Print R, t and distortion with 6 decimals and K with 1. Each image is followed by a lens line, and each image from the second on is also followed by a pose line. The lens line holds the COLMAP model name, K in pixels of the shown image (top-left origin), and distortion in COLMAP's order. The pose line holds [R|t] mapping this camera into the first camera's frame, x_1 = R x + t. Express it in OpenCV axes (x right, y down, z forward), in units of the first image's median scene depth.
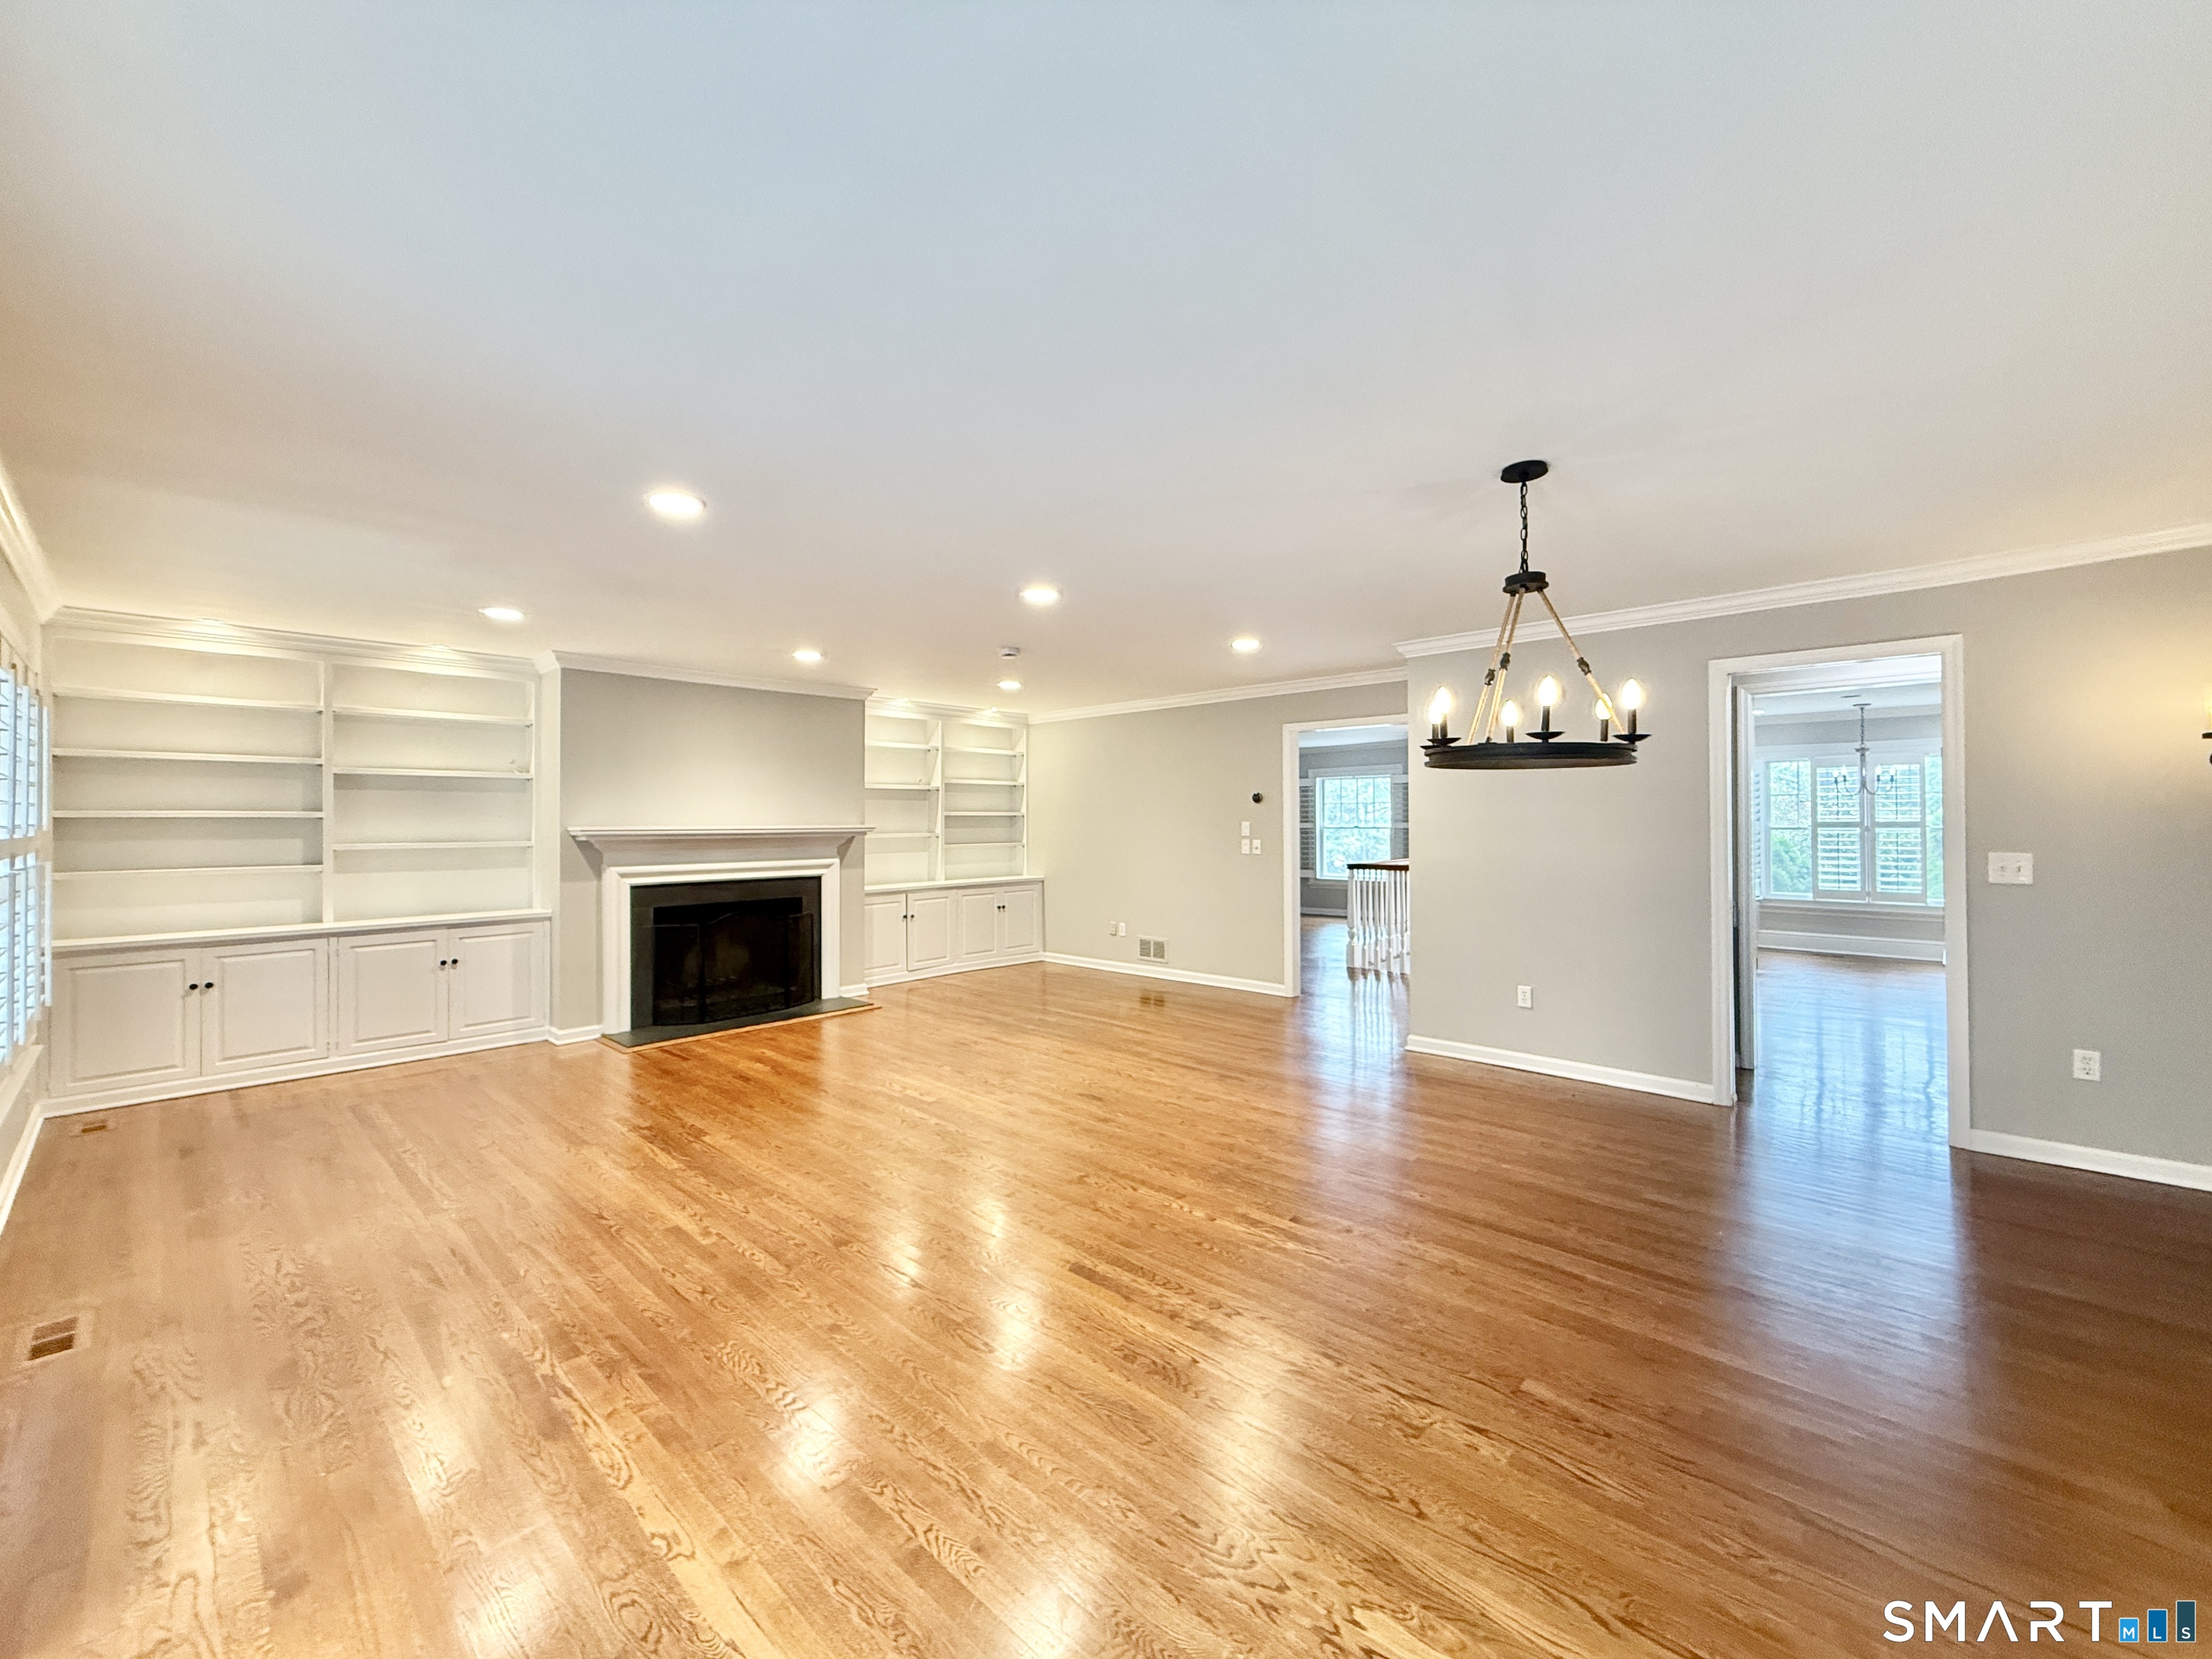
lens RADIAL K [[890.4, 0, 1102.6], [0, 890.4, 817.4], [0, 0, 1]] dist [-0.000612, -0.000063]
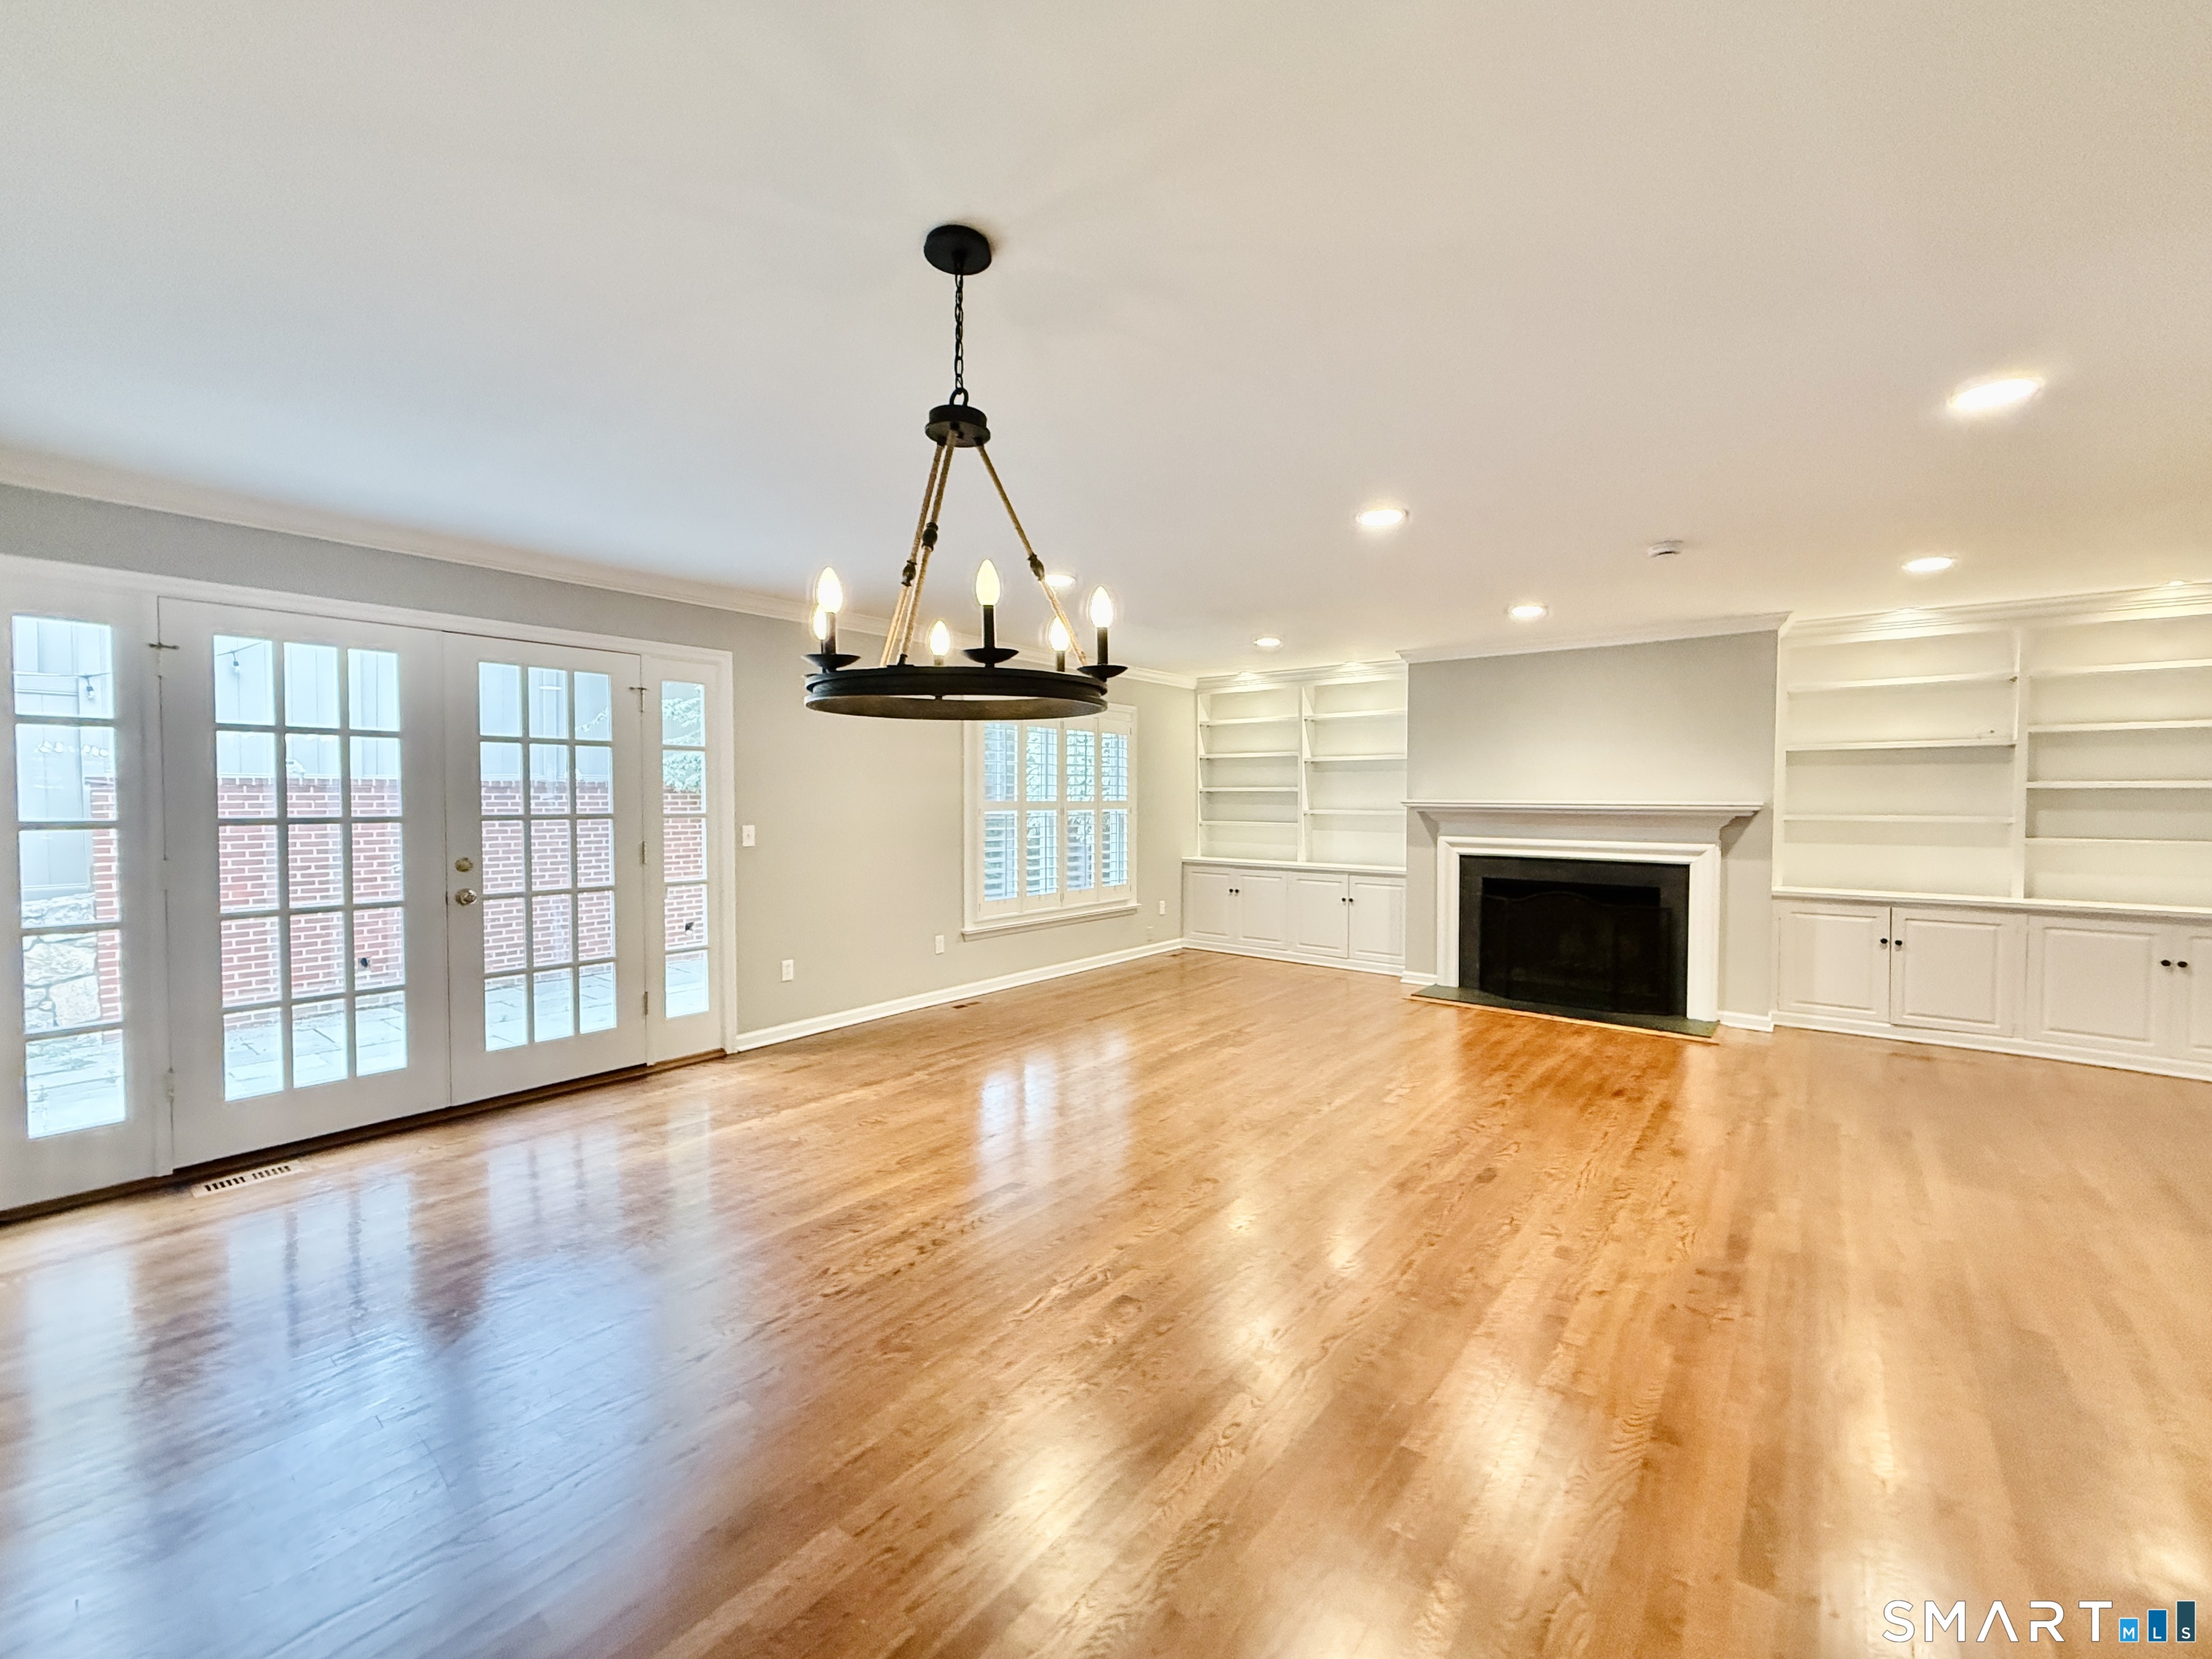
lens RADIAL K [[901.6, 0, 1106.0], [0, 901.6, 829.5], [0, 0, 1]] dist [-0.017452, -0.000013]
pose [[0.075438, 0.042796, -0.996232, 0.659602], [-0.000262, 0.999079, 0.042898, -0.000399], [0.997150, -0.002975, 0.075380, 0.612880]]
